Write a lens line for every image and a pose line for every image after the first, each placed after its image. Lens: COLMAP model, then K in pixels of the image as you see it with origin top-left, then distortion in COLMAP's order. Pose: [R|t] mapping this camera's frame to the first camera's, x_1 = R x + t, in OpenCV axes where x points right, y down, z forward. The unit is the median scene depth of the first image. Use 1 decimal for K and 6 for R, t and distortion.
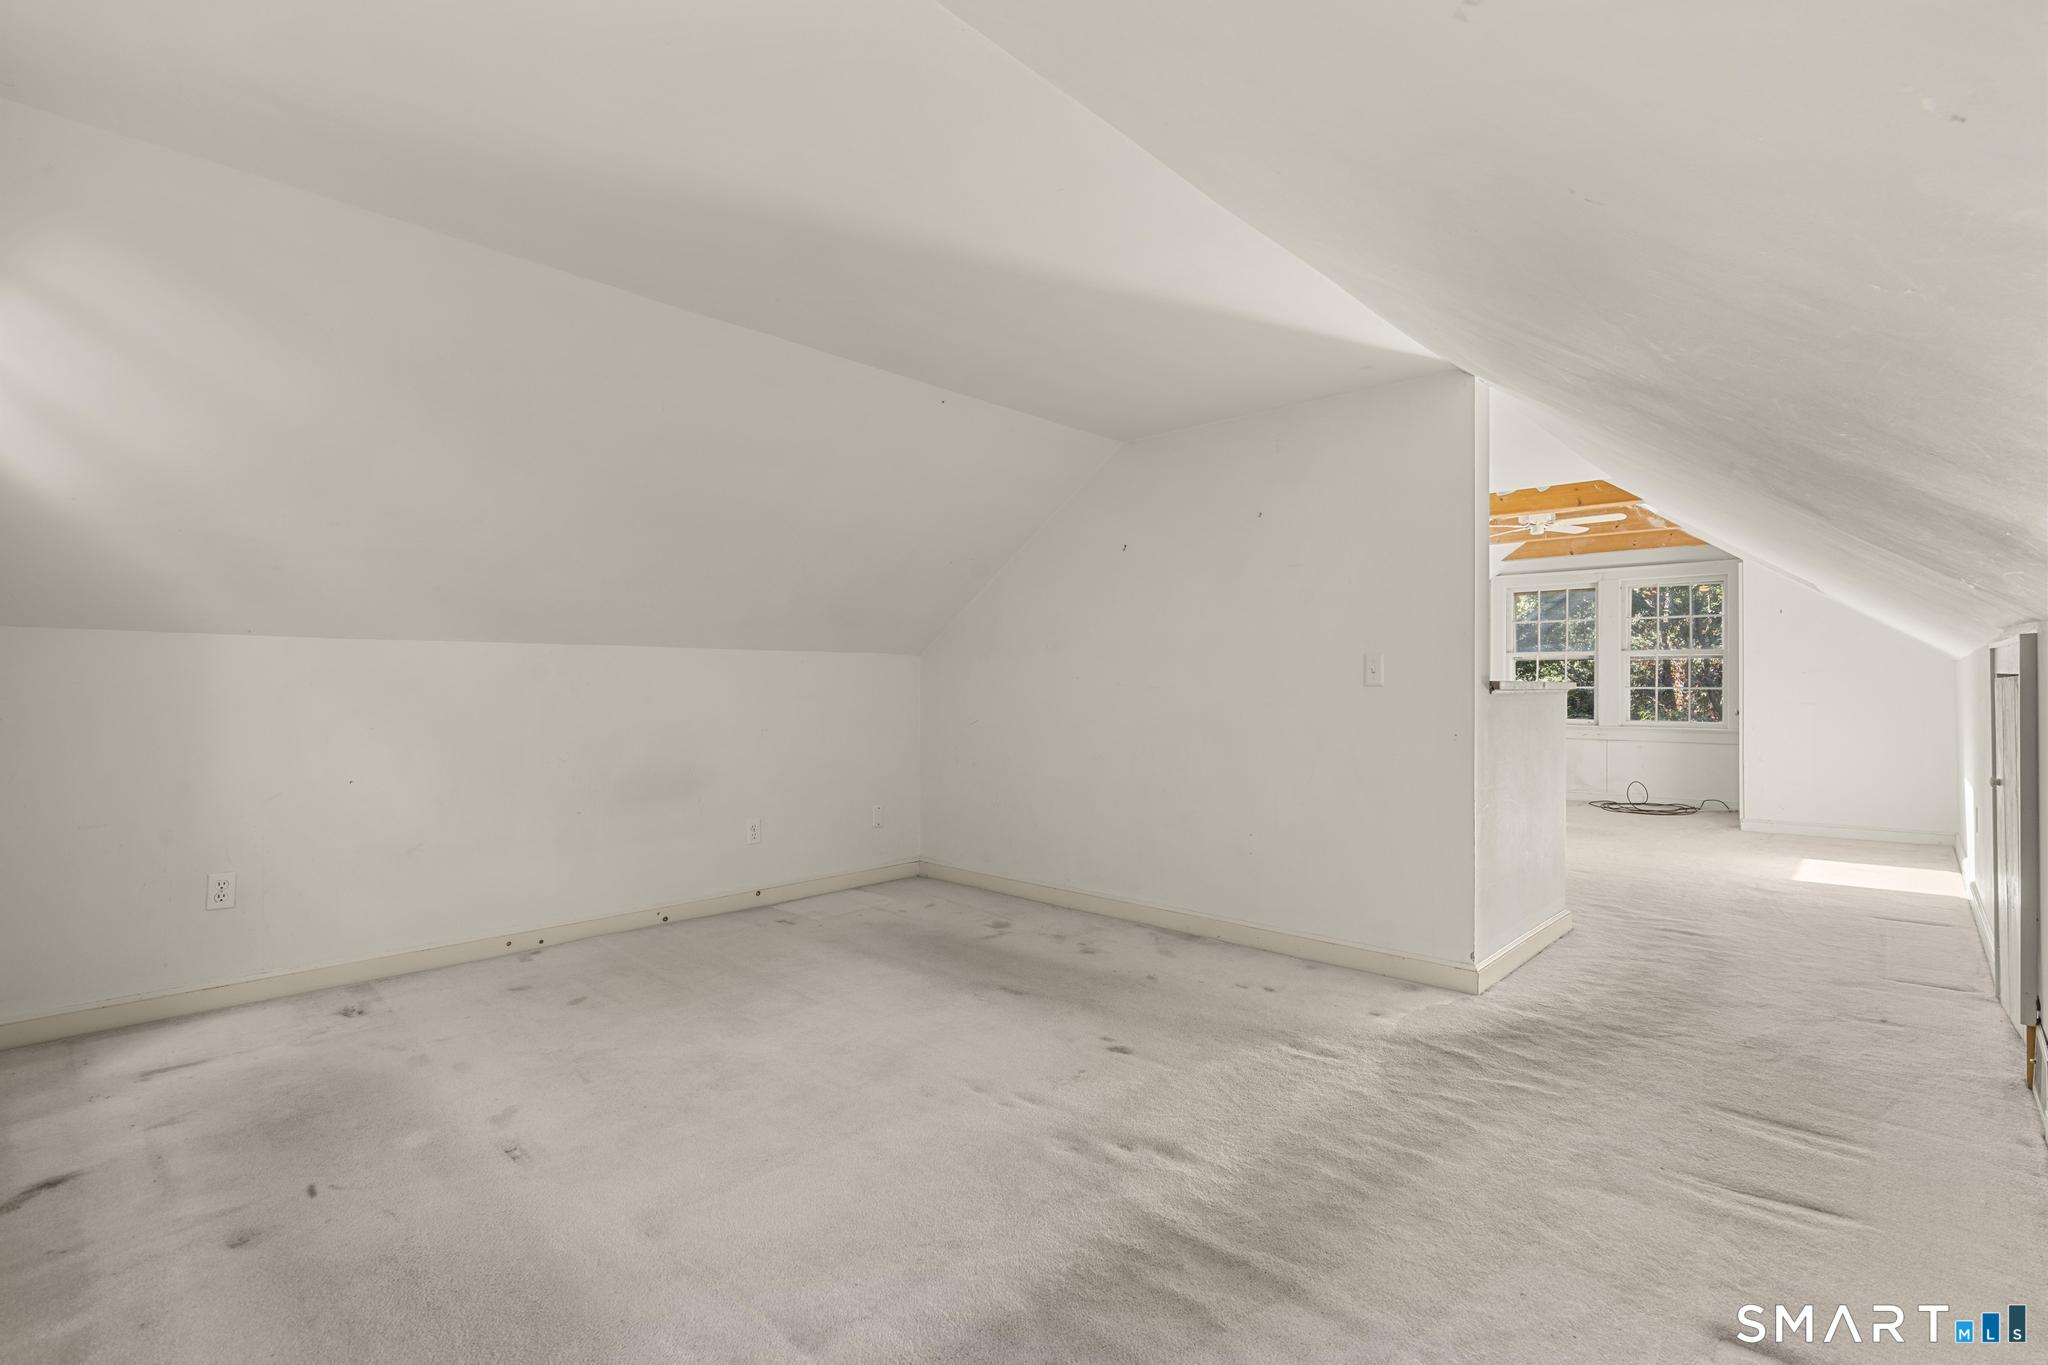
lens RADIAL K [[922.7, 0, 1023.6], [0, 922.7, 679.3], [0, 0, 1]] dist [-0.004503, 0.002878]
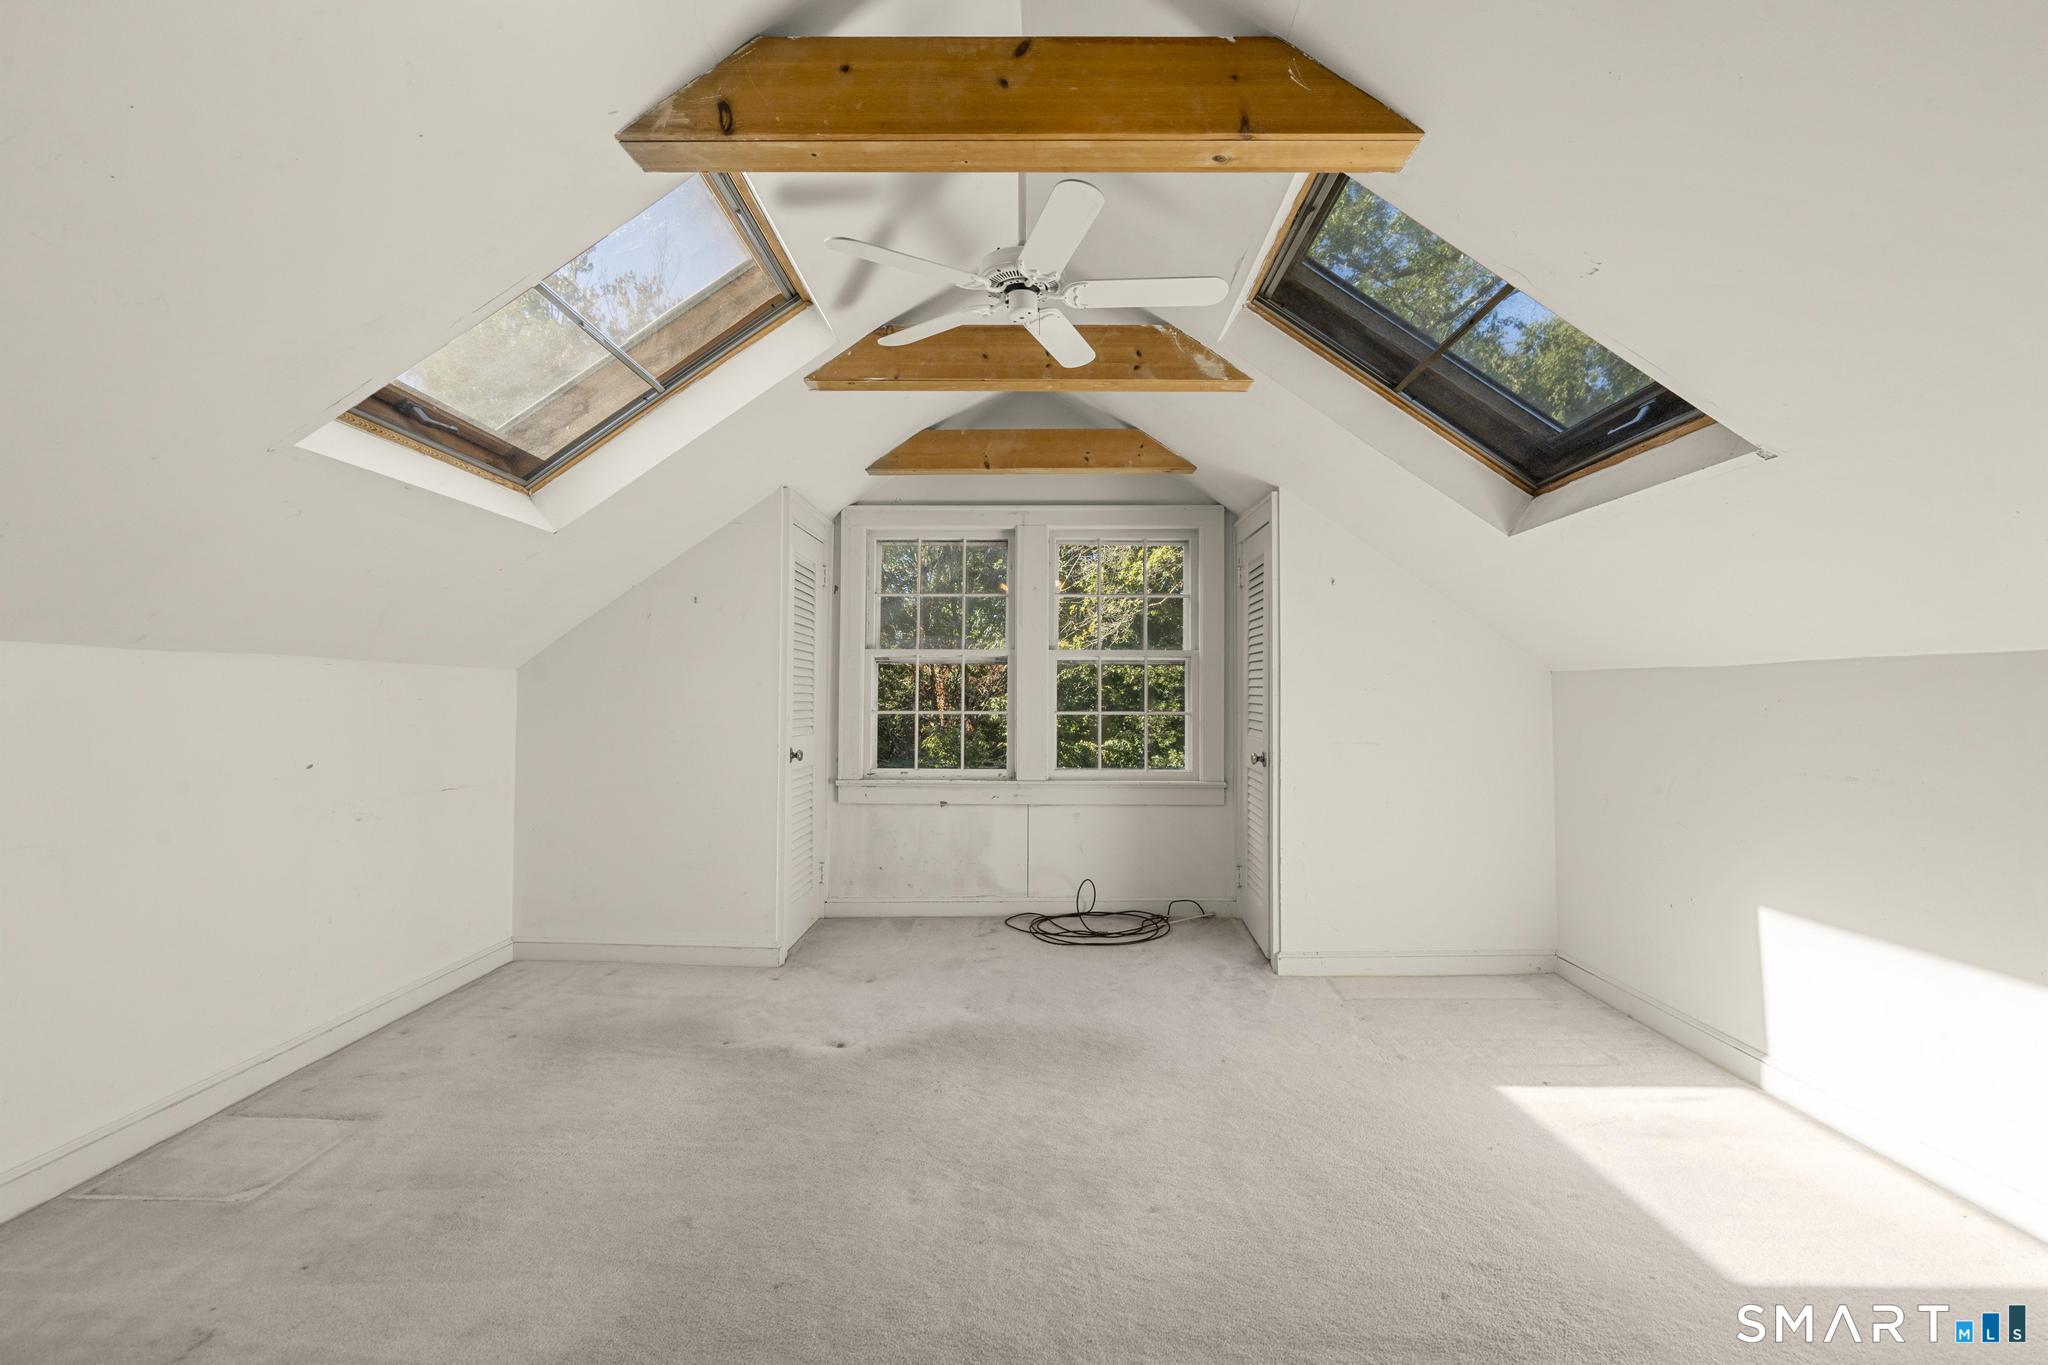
lens RADIAL K [[922.7, 0, 1023.3], [0, 922.7, 684.1], [0, 0, 1]] dist [-0.004503, 0.002878]
pose [[0.729181, 0.022898, 0.683937, 0.238483], [-0.007795, 0.999653, -0.025156, 0.005168], [-0.684276, 0.013012, 0.729107, 0.583667]]
